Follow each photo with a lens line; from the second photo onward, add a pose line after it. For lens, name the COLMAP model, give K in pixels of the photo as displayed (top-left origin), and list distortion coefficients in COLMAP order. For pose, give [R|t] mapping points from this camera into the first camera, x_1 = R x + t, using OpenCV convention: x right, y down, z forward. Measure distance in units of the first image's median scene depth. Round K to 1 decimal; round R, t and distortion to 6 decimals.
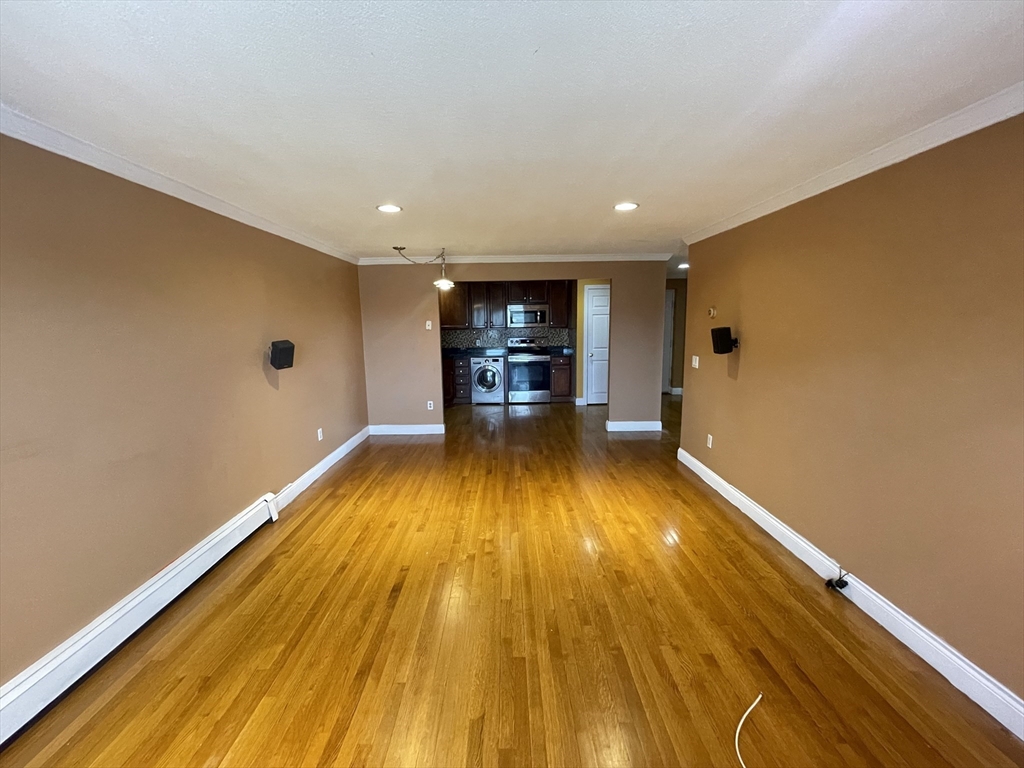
lens RADIAL K [[410.7, 0, 516.0], [0, 410.7, 380.0], [0, 0, 1]] dist [0.002484, 0.000785]
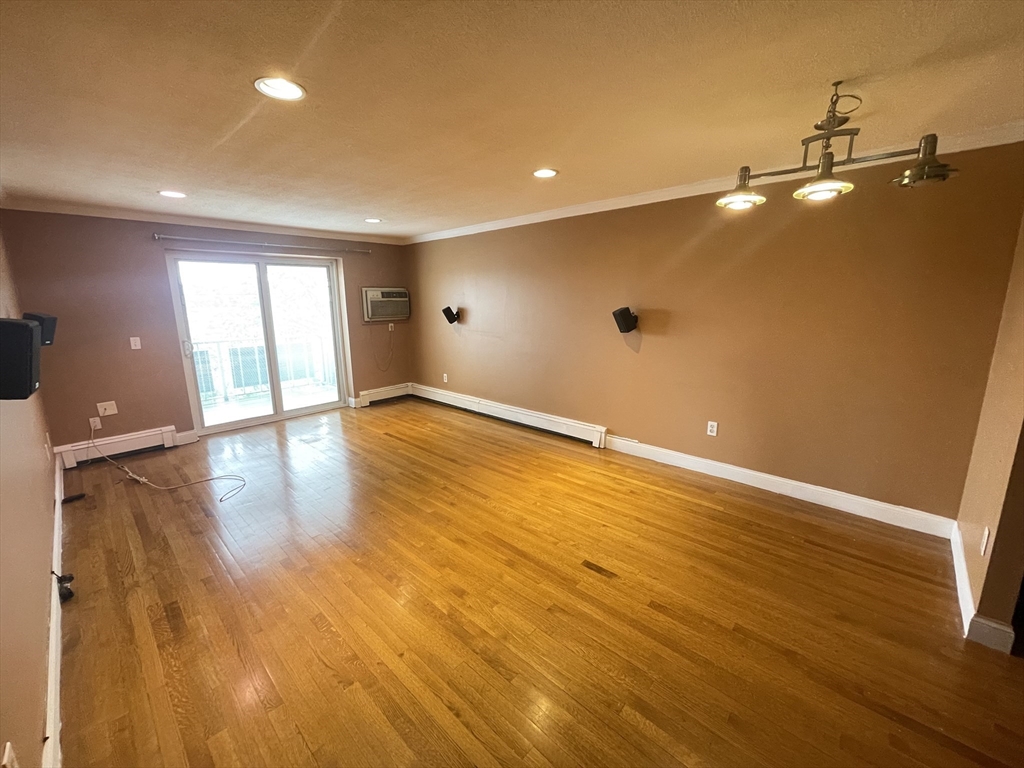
lens RADIAL K [[410.7, 0, 516.0], [0, 410.7, 380.0], [0, 0, 1]] dist [0.002484, 0.000785]
pose [[-0.698063, 0.154250, -0.699224, 0.419283], [-0.085559, 0.951556, 0.295332, -0.200087], [0.710906, 0.265985, -0.651049, 1.445706]]
